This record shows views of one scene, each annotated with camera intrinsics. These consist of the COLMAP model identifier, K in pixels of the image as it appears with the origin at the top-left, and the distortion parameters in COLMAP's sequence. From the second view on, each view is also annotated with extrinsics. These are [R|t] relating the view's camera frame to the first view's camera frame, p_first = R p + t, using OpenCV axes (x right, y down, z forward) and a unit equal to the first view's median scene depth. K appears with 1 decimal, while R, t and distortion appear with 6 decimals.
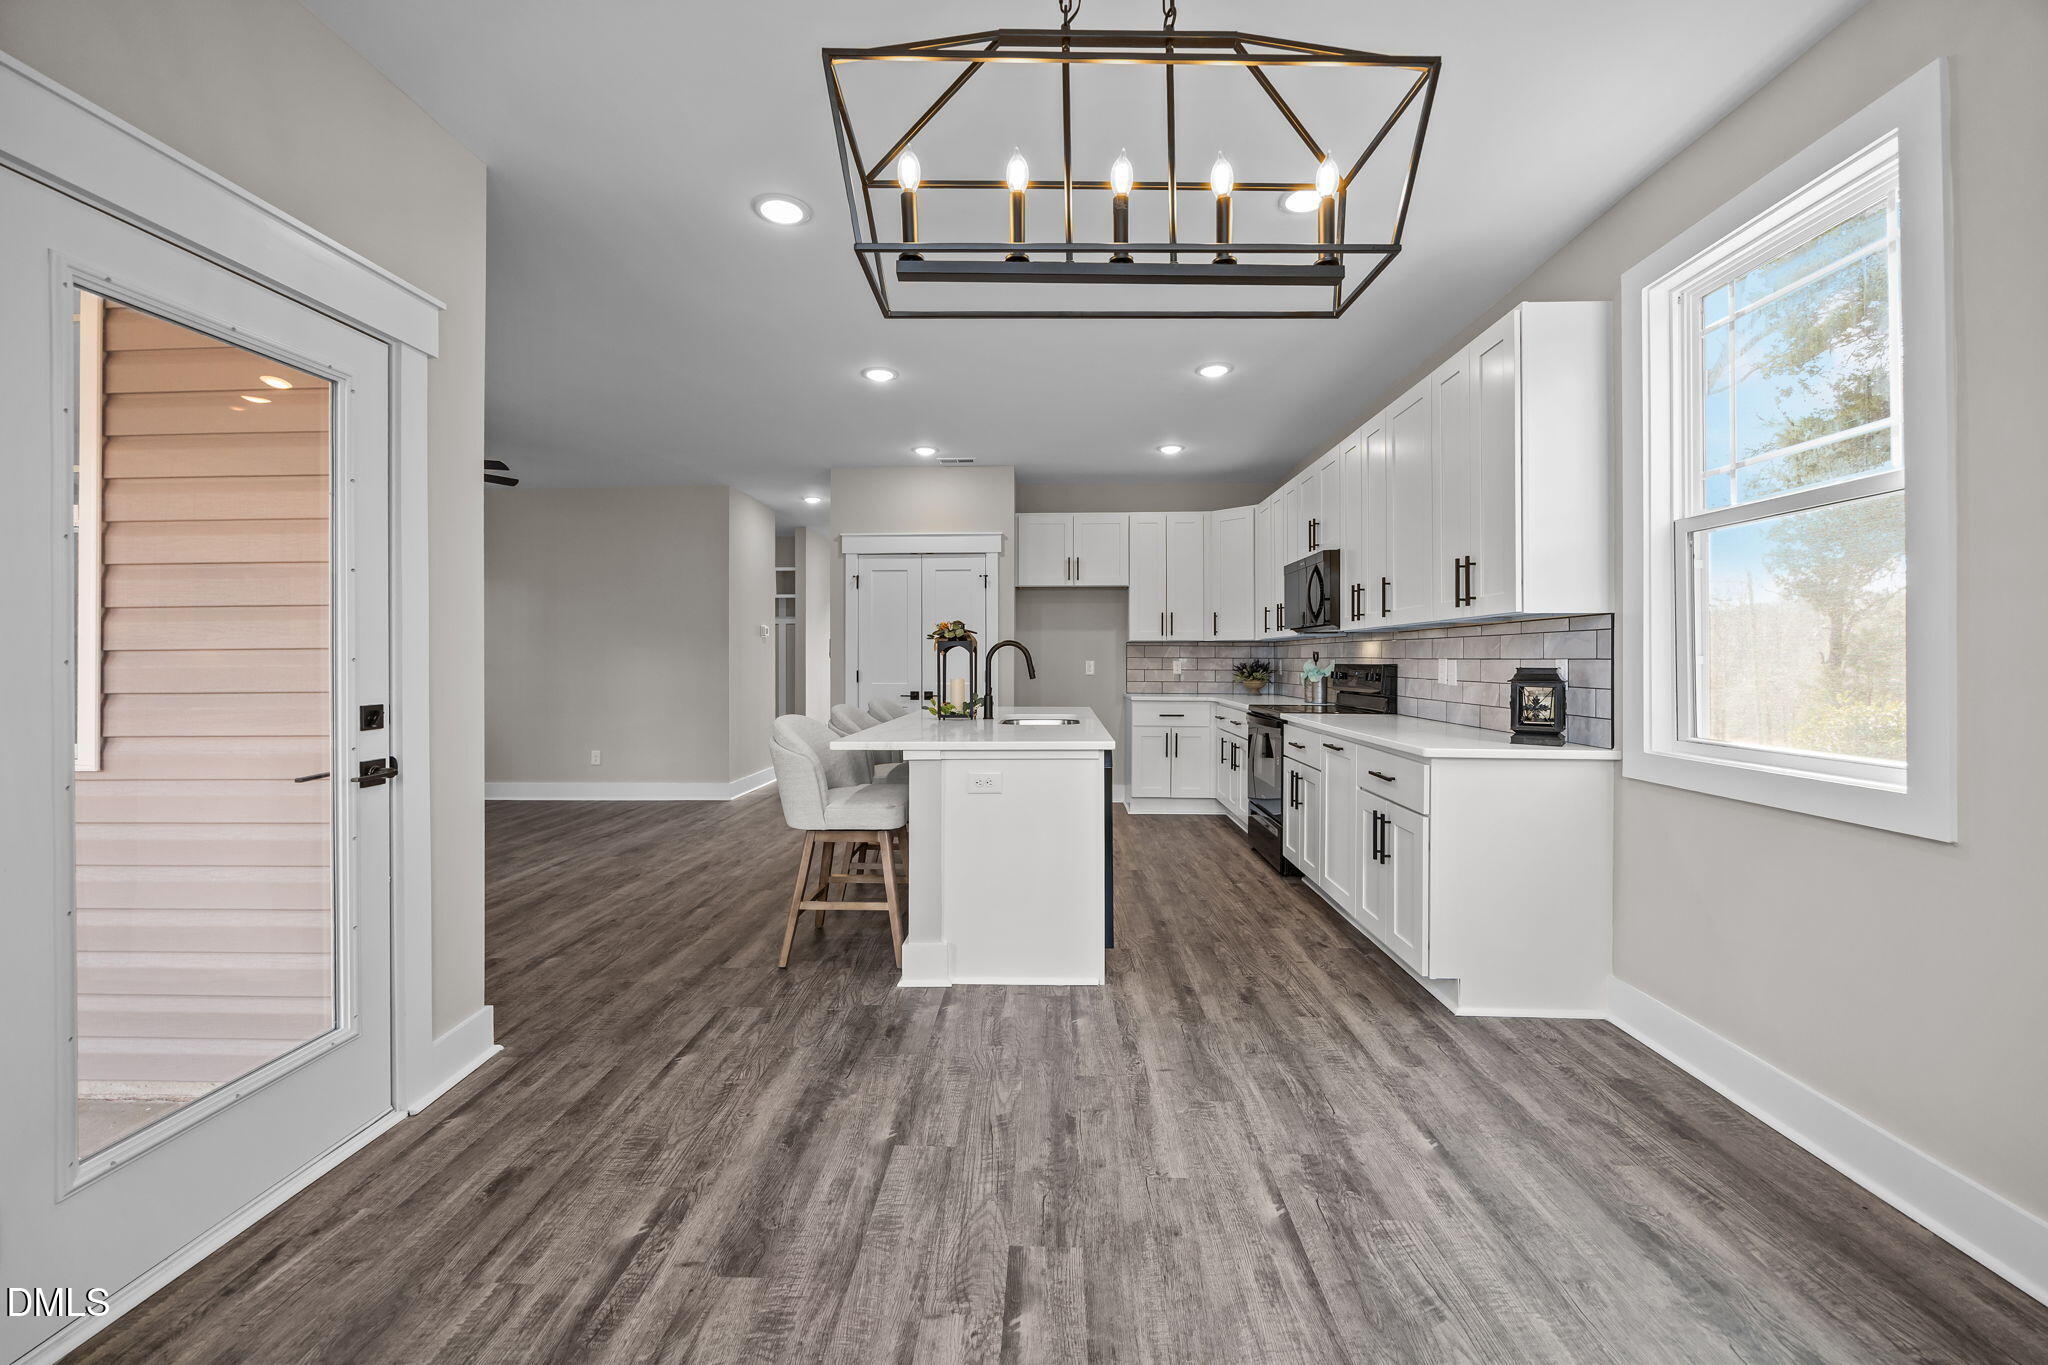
lens RADIAL K [[784.3, 0, 1029.1], [0, 784.3, 681.0], [0, 0, 1]] dist [-0.000778, -0.000050]
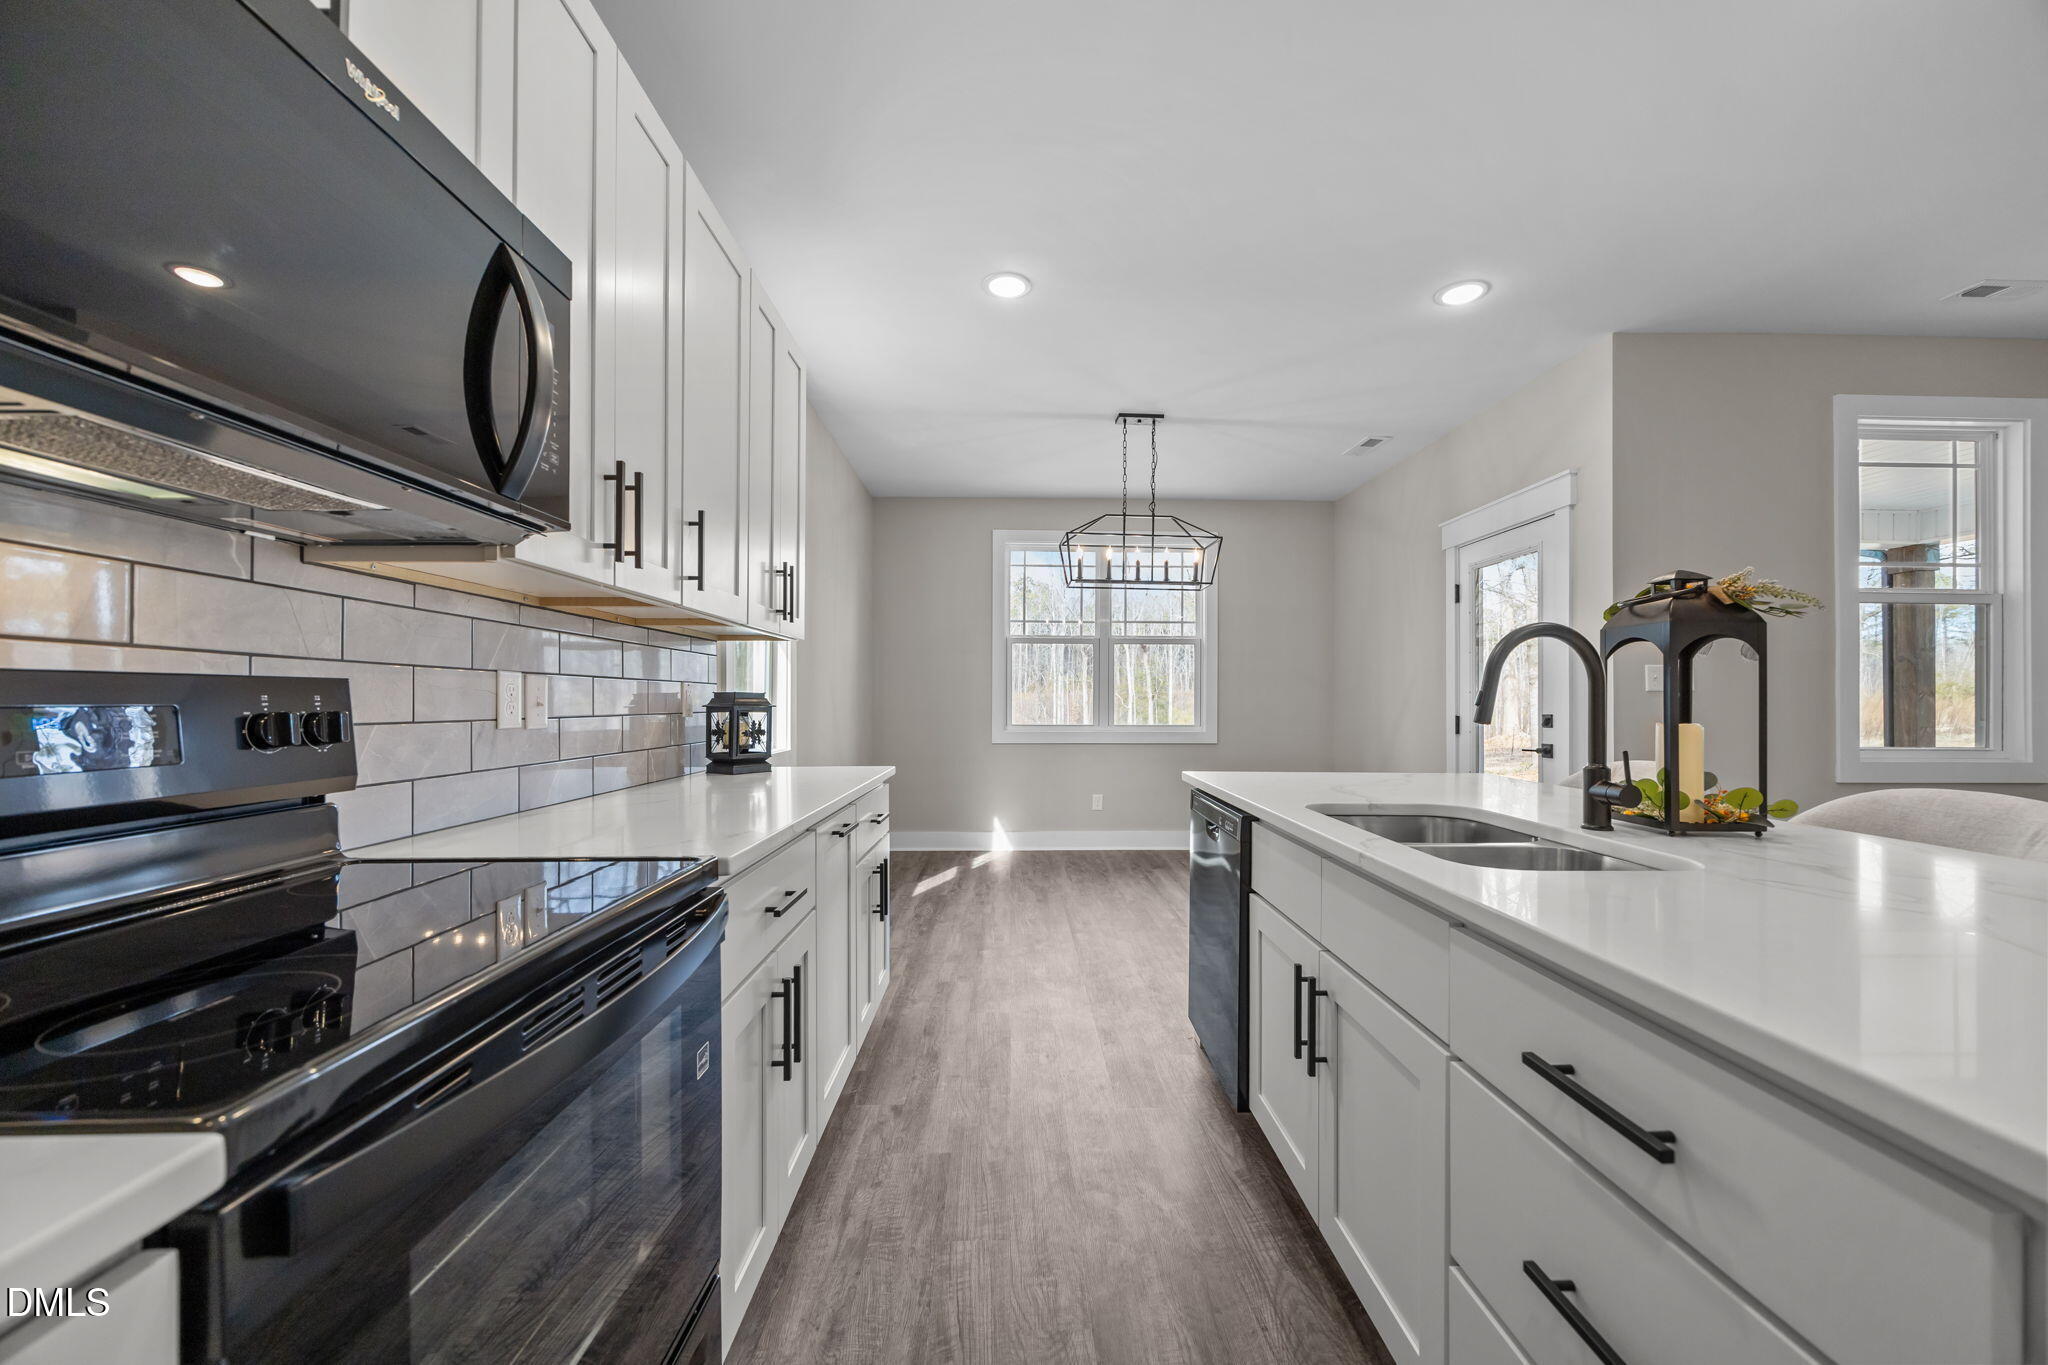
lens RADIAL K [[780.7, 0, 1036.3], [0, 780.7, 691.4], [0, 0, 1]] dist [-0.002516, -0.000272]
pose [[-0.997784, -0.005287, -0.066326, 0.432628], [-0.006604, 0.999785, 0.019662, -0.045813], [0.066208, 0.020056, -0.997604, 2.410990]]
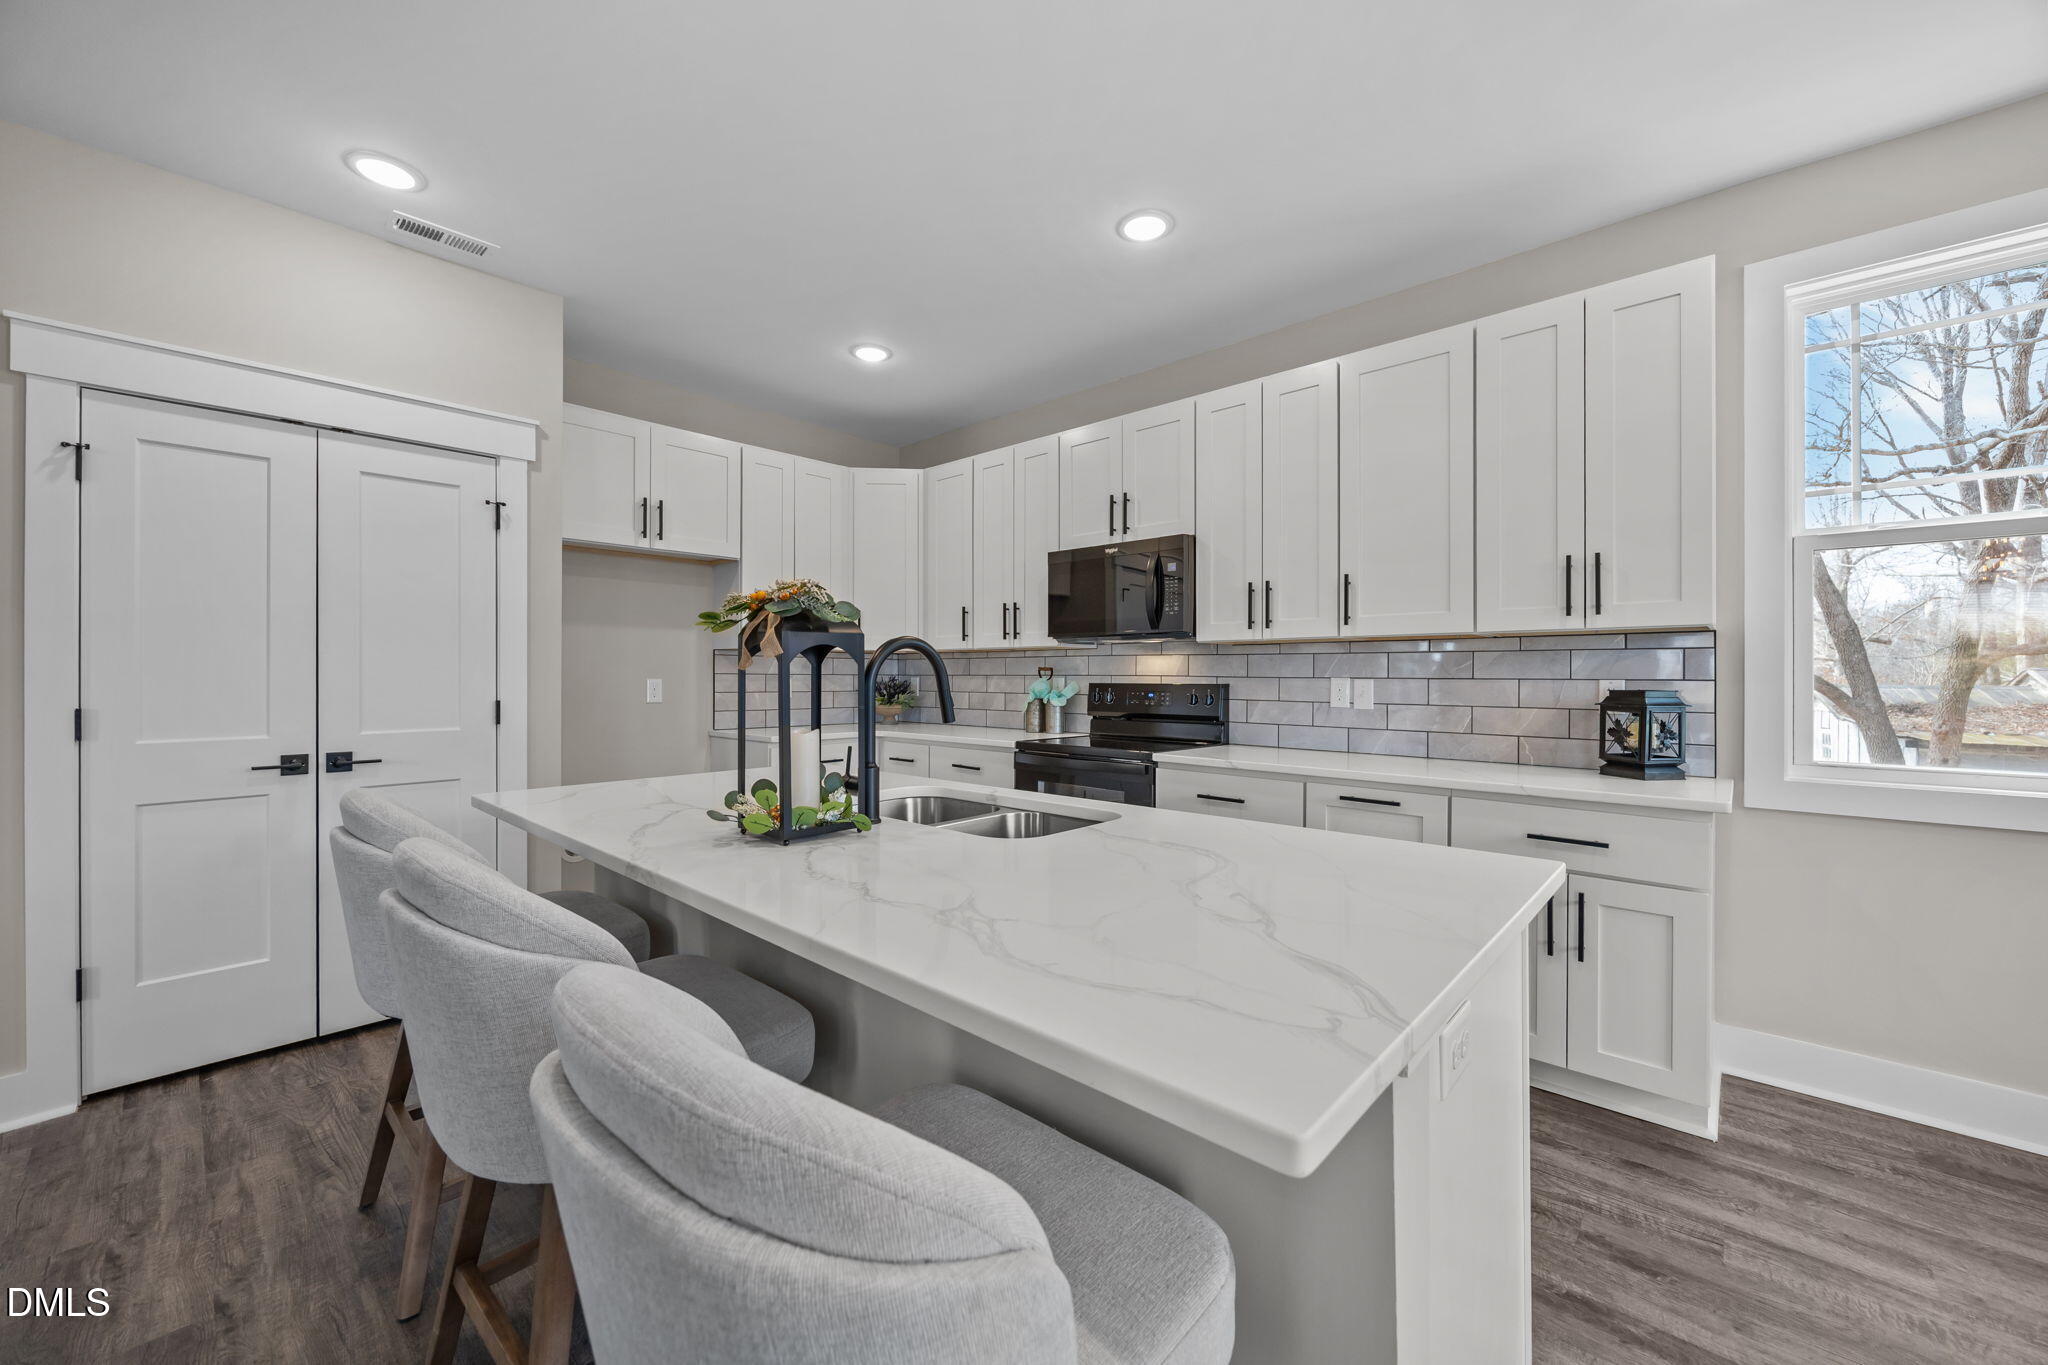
lens RADIAL K [[782.6, 0, 1033.7], [0, 782.6, 673.6], [0, 0, 1]] dist [-0.000847, -0.000156]
pose [[0.645506, 0.002867, 0.763750, -0.561491], [0.018894, 0.999627, -0.019721, -0.037255], [-0.763522, 0.027160, 0.645211, 1.173927]]
